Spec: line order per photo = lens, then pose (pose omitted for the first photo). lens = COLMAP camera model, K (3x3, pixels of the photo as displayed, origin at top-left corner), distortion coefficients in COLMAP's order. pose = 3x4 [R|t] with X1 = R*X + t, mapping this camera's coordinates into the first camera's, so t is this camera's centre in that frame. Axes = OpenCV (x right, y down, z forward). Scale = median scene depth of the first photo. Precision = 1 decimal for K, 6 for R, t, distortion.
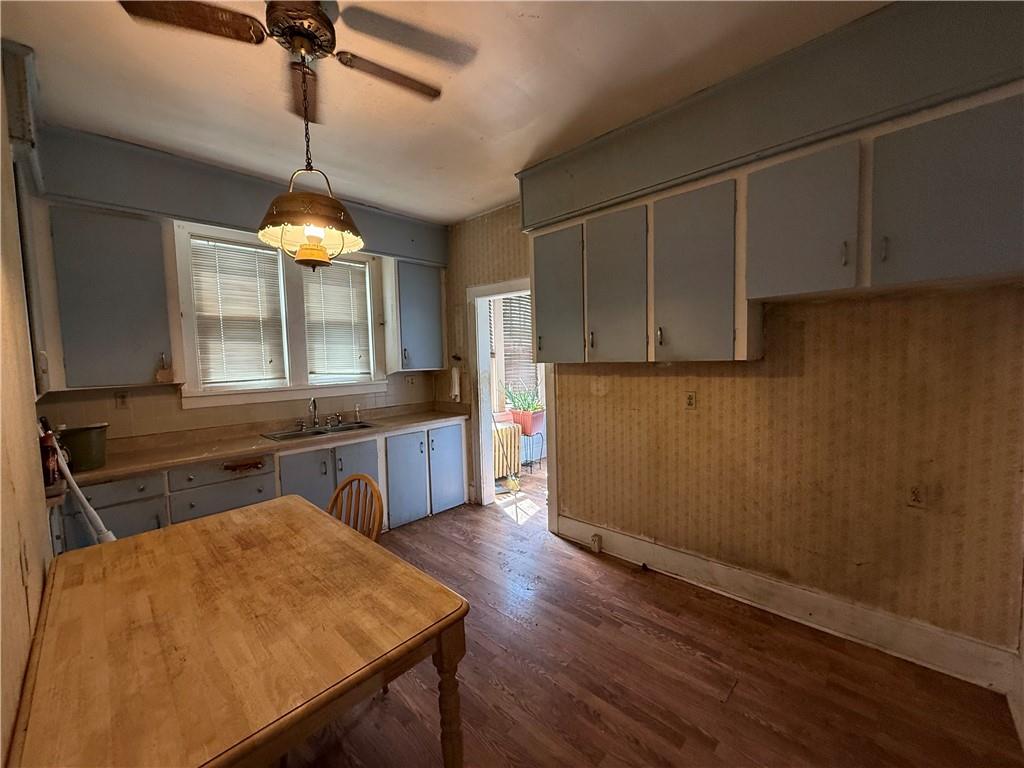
lens RADIAL K [[407.6, 0, 512.4], [0, 407.6, 379.5], [0, 0, 1]] dist [0.001674, -0.000277]
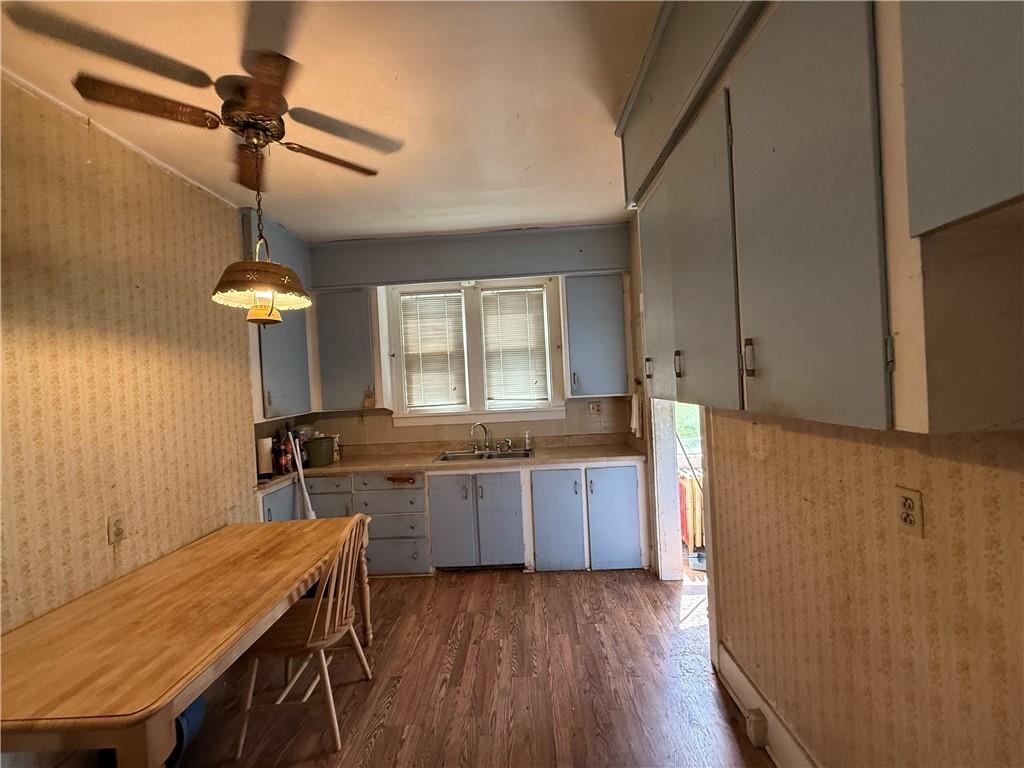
lens RADIAL K [[407.6, 0, 511.3], [0, 407.6, 381.7], [0, 0, 1]] dist [0.001674, -0.000277]
pose [[0.667074, -0.004842, -0.744976, 0.403484], [-0.009282, 0.999847, -0.014810, -0.053848], [0.744934, 0.016794, 0.666927, 0.385834]]
